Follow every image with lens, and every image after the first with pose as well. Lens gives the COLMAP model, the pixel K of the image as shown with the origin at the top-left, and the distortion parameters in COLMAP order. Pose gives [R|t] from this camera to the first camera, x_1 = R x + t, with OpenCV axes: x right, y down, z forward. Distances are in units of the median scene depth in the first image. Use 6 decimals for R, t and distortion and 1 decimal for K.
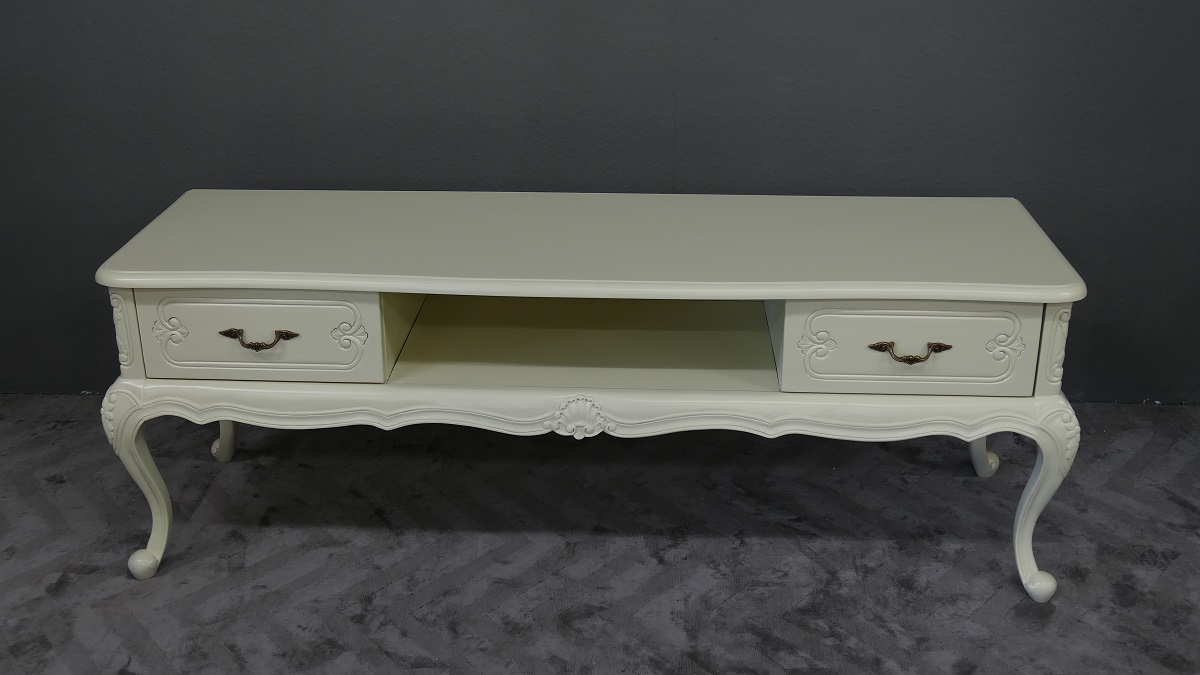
lens RADIAL K [[1378.7, 0, 600.0], [0, 1378.7, 337.5], [0, 0, 1]] dist [-0.001922, 0.042433]
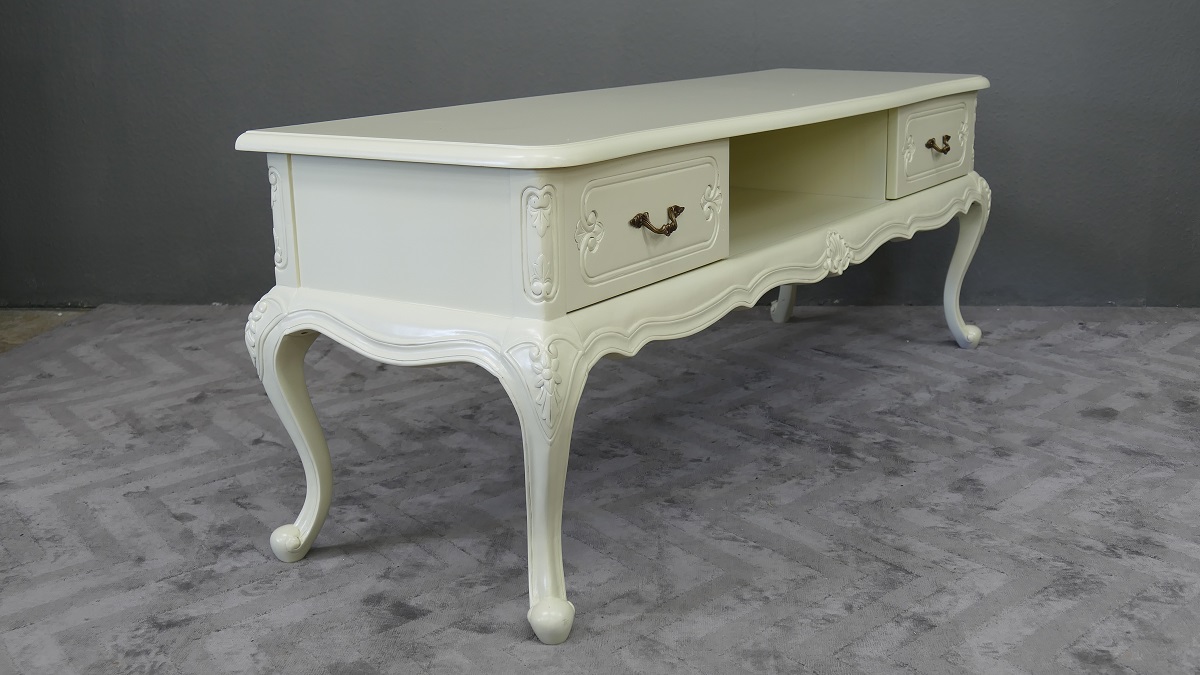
lens RADIAL K [[1378.7, 0, 600.0], [0, 1378.7, 337.5], [0, 0, 1]] dist [-0.001922, 0.042433]
pose [[0.998563, 0.002867, -0.053513, -0.012874], [-0.011130, 0.987892, -0.154745, 0.300838], [0.052421, 0.155118, 0.986504, -0.077460]]
